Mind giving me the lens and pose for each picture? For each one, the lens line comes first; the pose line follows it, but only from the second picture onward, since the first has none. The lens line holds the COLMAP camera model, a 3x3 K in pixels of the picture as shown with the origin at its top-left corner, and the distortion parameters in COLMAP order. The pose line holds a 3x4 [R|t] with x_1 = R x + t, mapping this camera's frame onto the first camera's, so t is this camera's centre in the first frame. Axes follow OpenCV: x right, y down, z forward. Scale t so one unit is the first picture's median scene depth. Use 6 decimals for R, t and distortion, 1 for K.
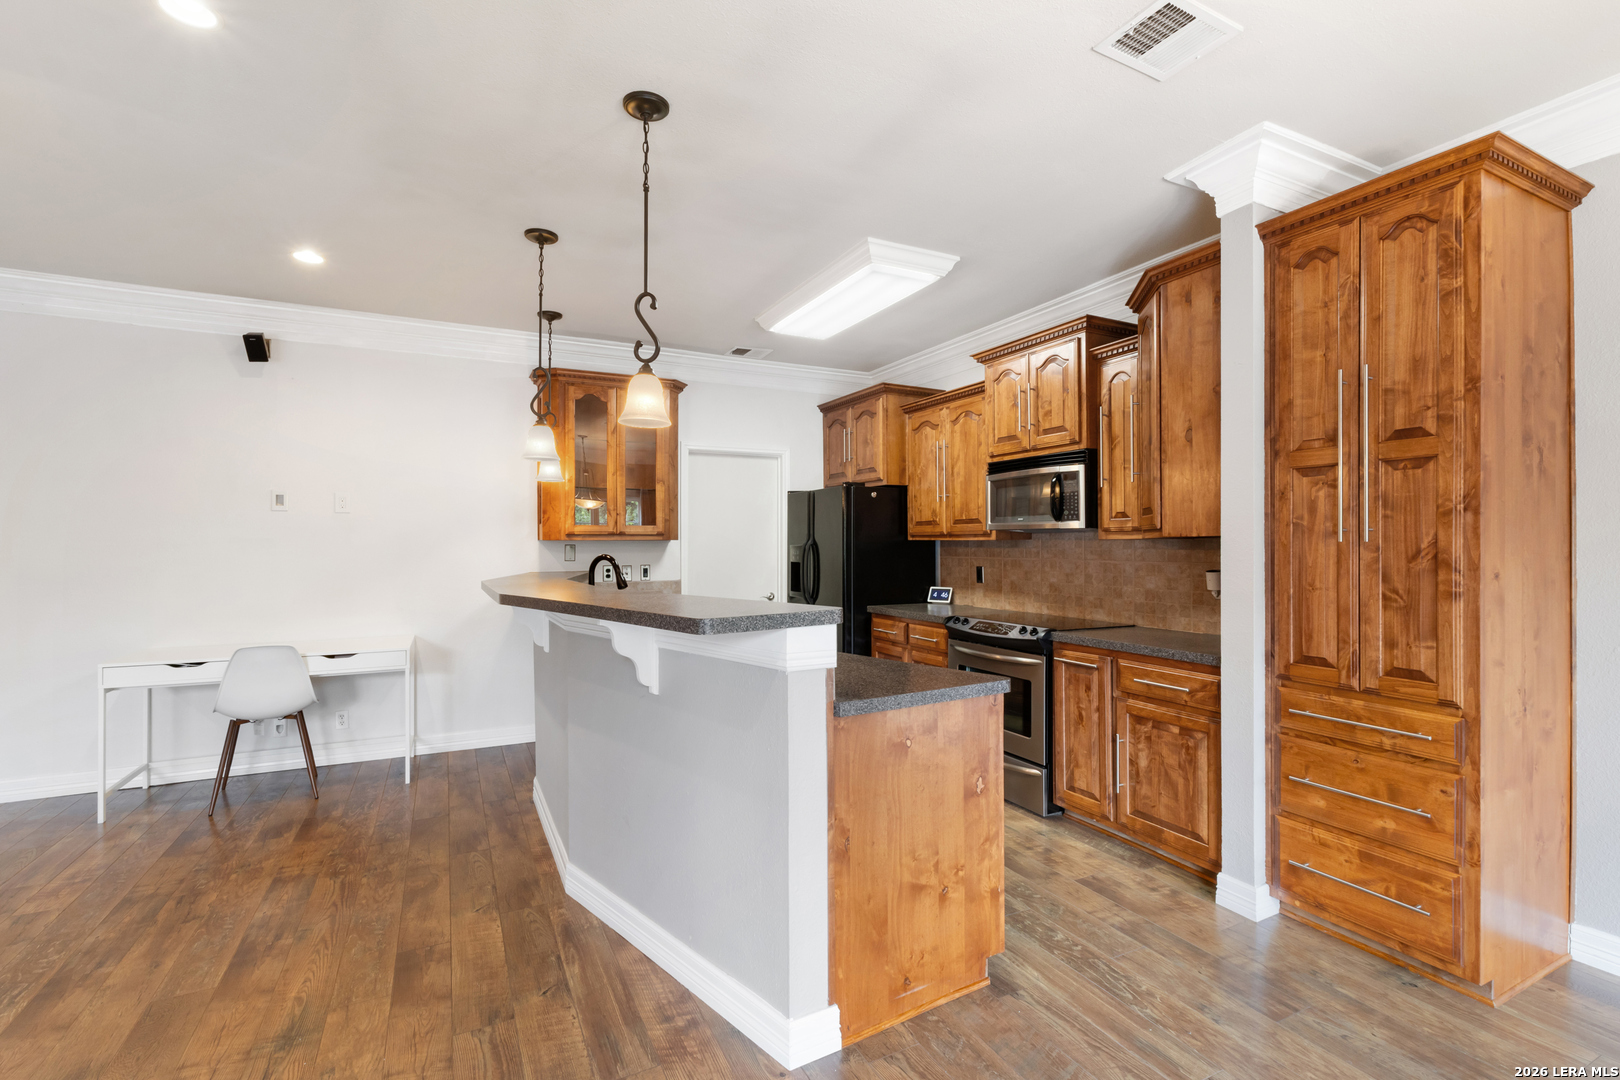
lens RADIAL K [[723.5, 0, 815.0], [0, 723.5, 538.1], [0, 0, 1]] dist [-0.002799, -0.000892]
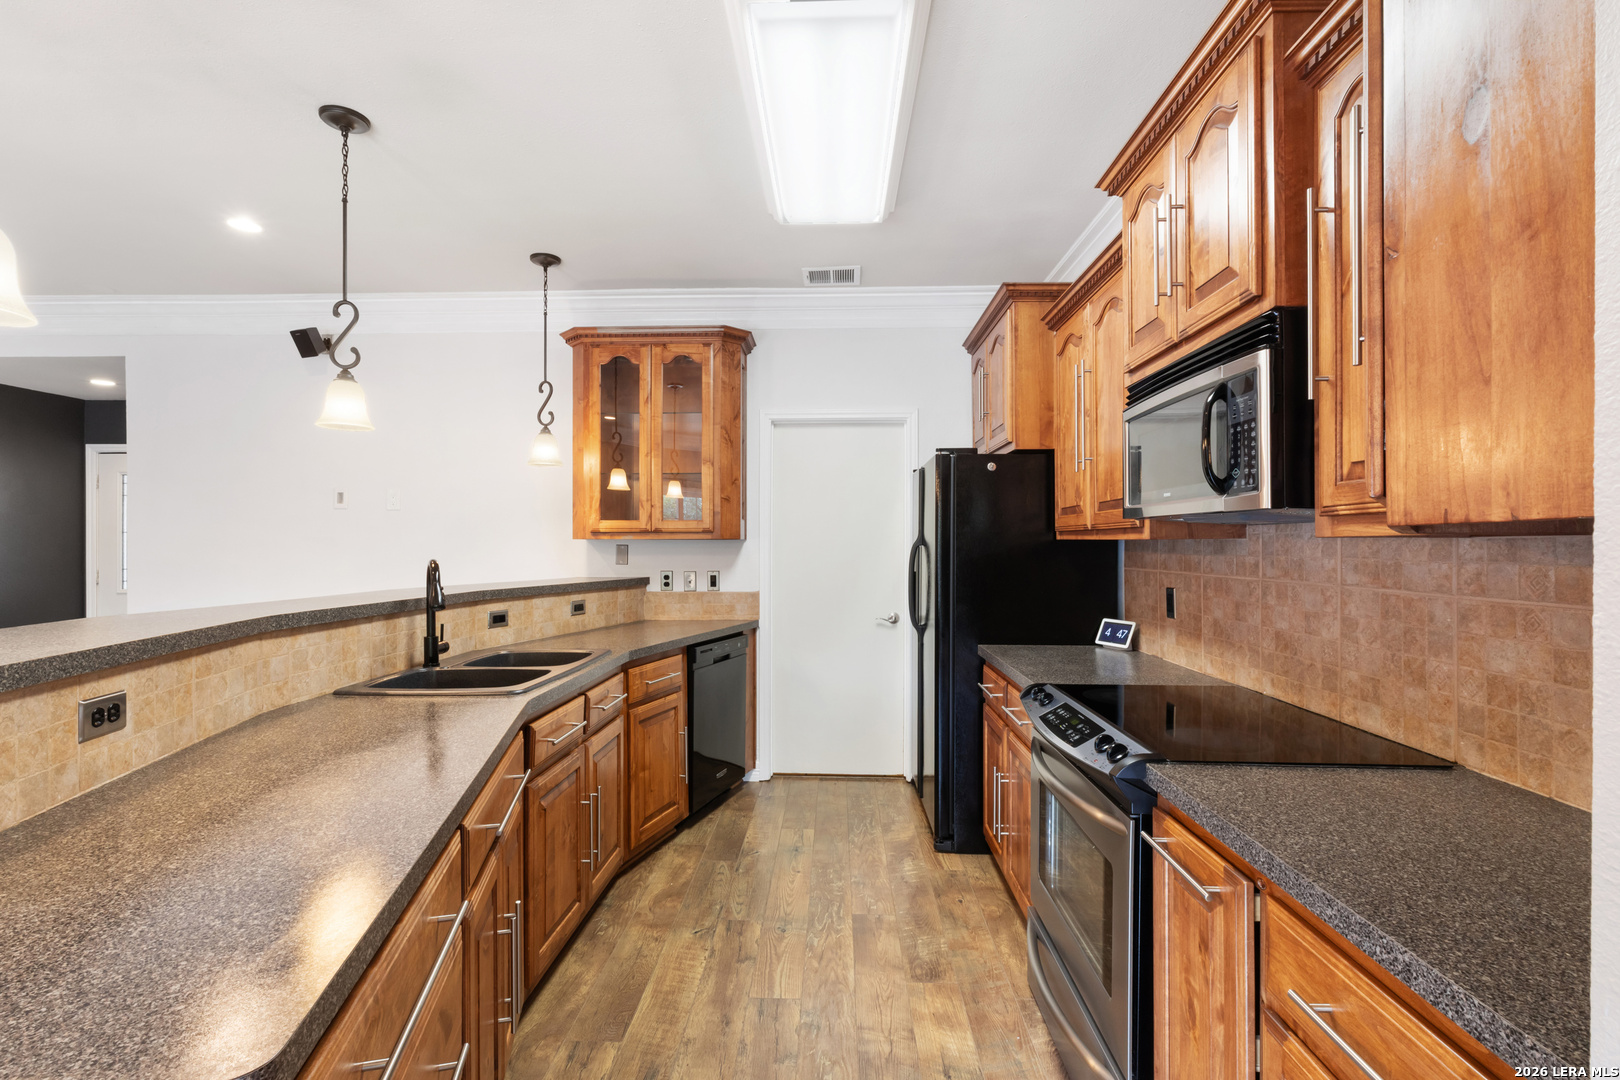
lens RADIAL K [[723.5, 0, 819.9], [0, 723.5, 539.5], [0, 0, 1]] dist [-0.002799, -0.000892]
pose [[0.877496, 0.000678, -0.479583, 0.480655], [0.000205, 0.999998, 0.001789, 0.003142], [0.479584, -0.001668, 0.877495, 0.739199]]
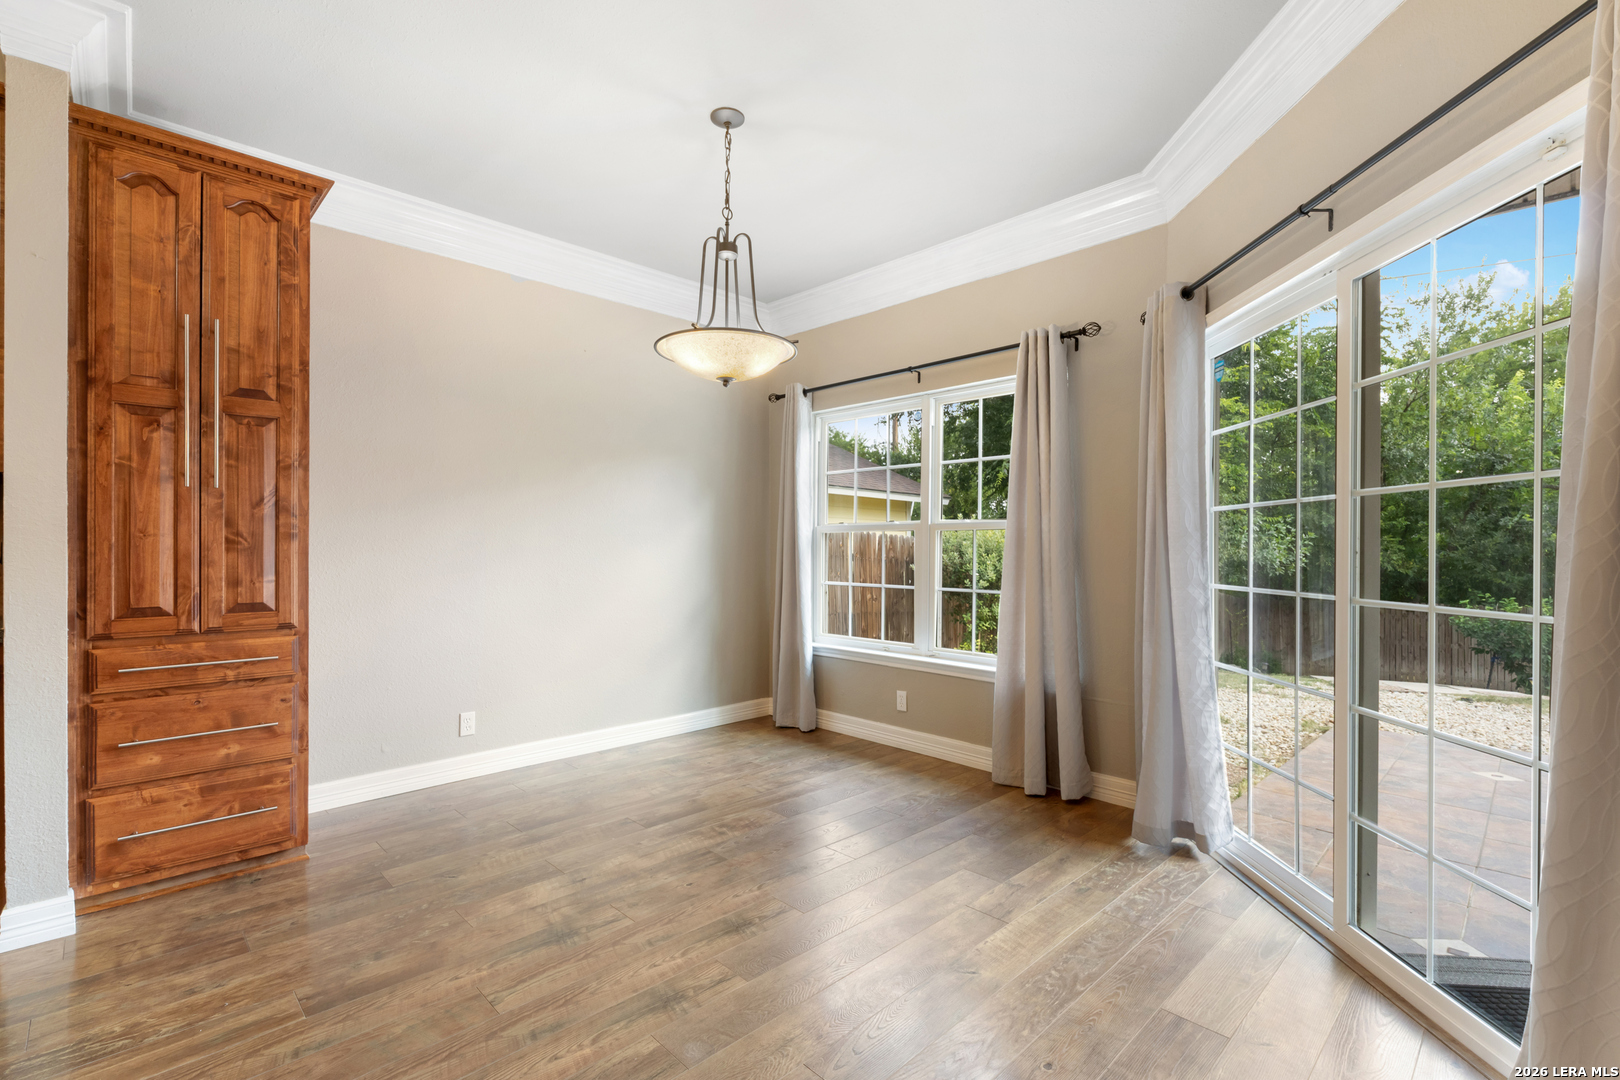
lens RADIAL K [[723.5, 0, 799.8], [0, 723.5, 544.3], [0, 0, 1]] dist [-0.002799, -0.000892]
pose [[-0.284992, 0.003168, 0.958525, -0.425370], [-0.006826, 0.999962, -0.005335, 0.076292], [-0.958506, -0.008063, -0.284960, 0.425747]]
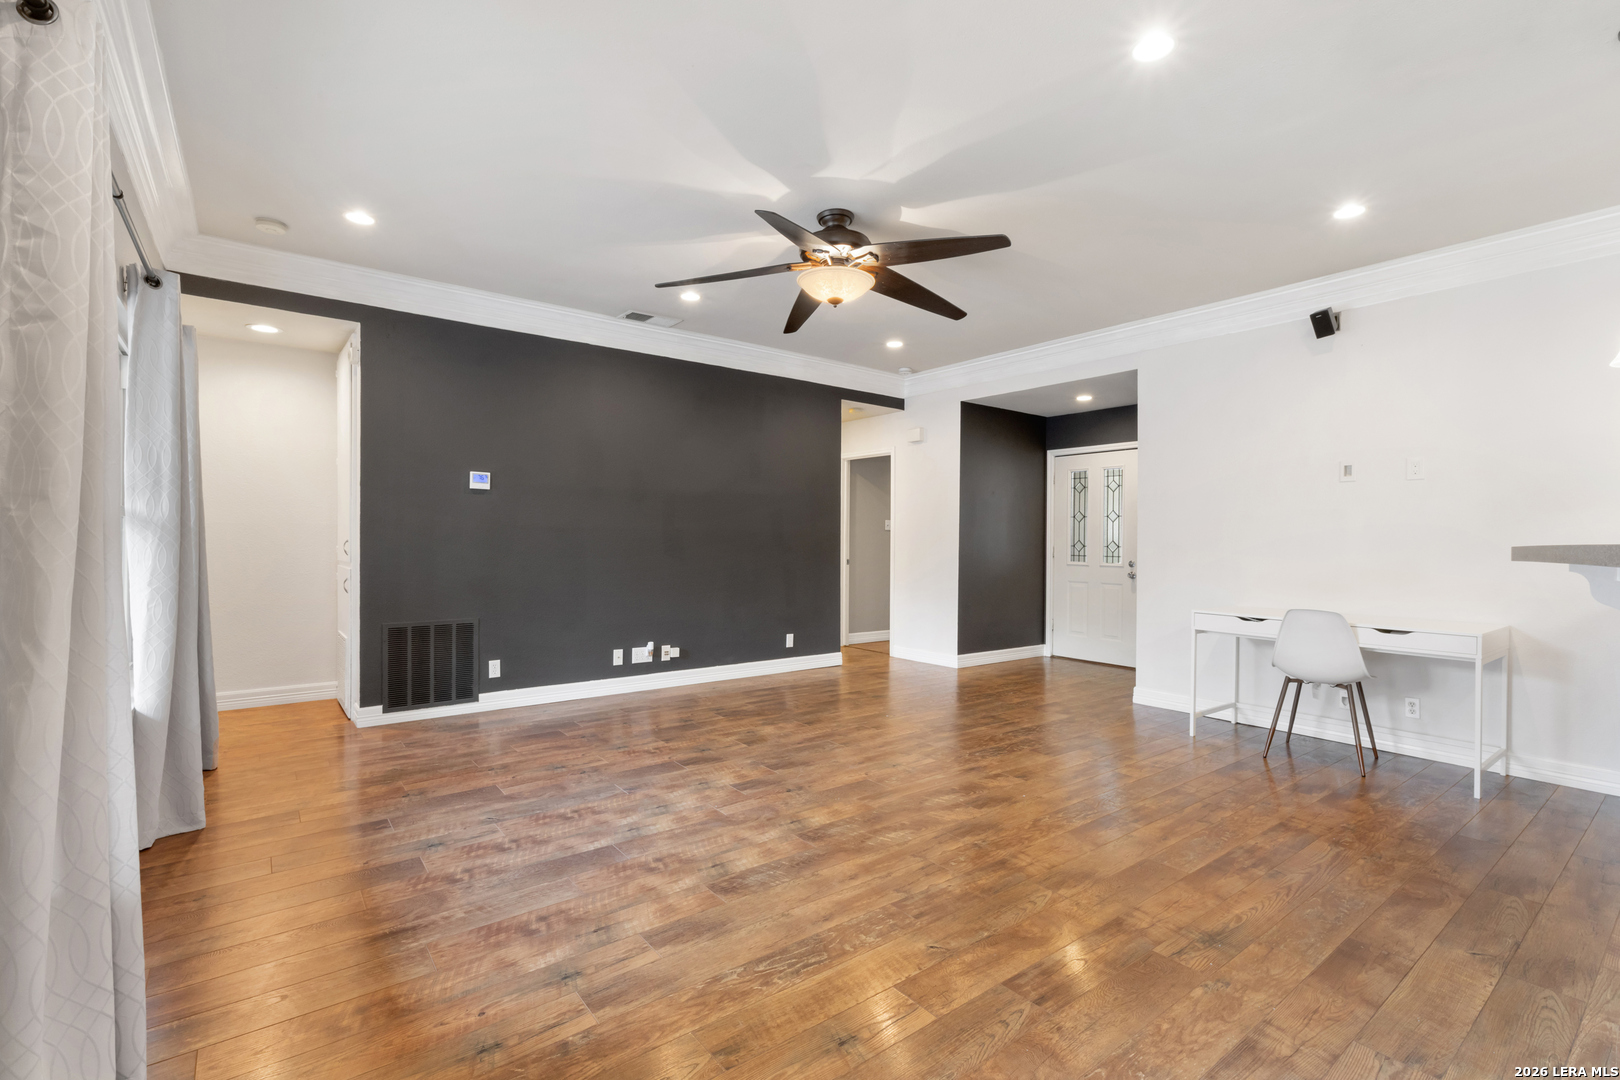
lens RADIAL K [[723.5, 0, 809.7], [0, 723.5, 537.8], [0, 0, 1]] dist [-0.002799, -0.000892]
pose [[0.181360, 0.000864, -0.983416, 0.163985], [-0.005495, 0.999985, -0.000134, 0.070869], [0.983401, 0.005428, 0.181362, 0.152013]]
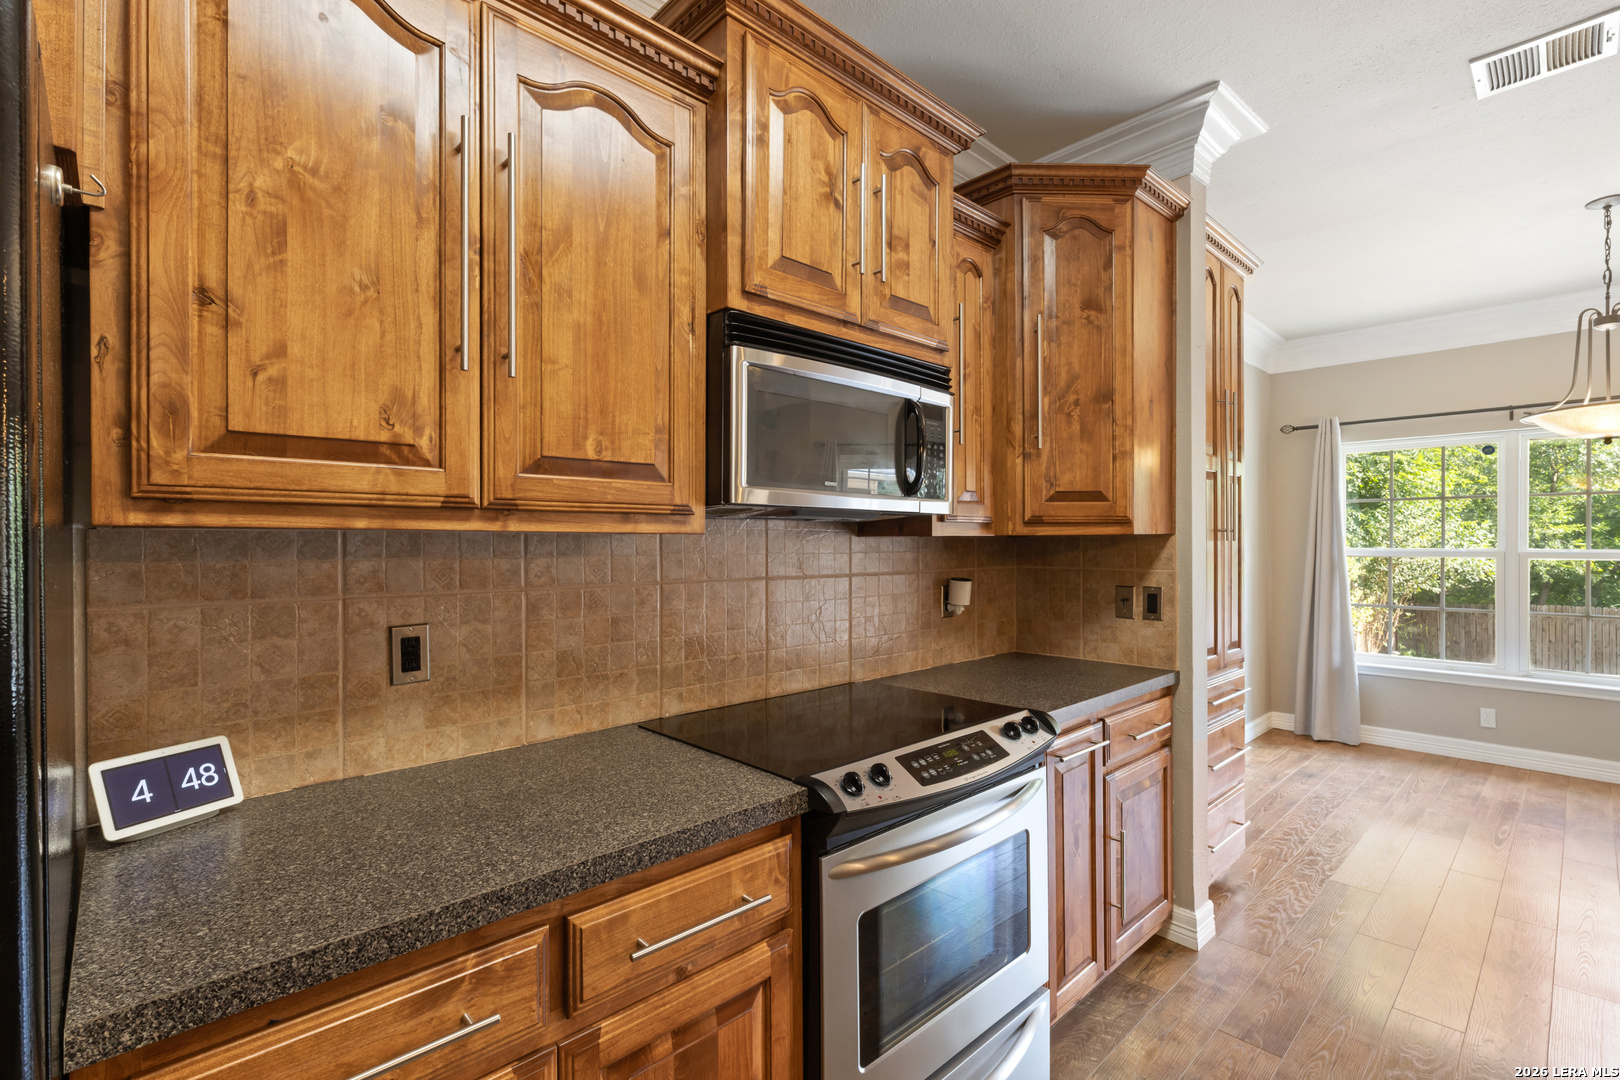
lens RADIAL K [[723.5, 0, 810.4], [0, 723.5, 539.8], [0, 0, 1]] dist [-0.002799, -0.000892]
pose [[-0.278382, -0.001502, 0.960469, -0.164460], [-0.010276, 0.999946, -0.001415, 0.009098], [-0.960416, -0.010263, -0.278382, 1.737462]]
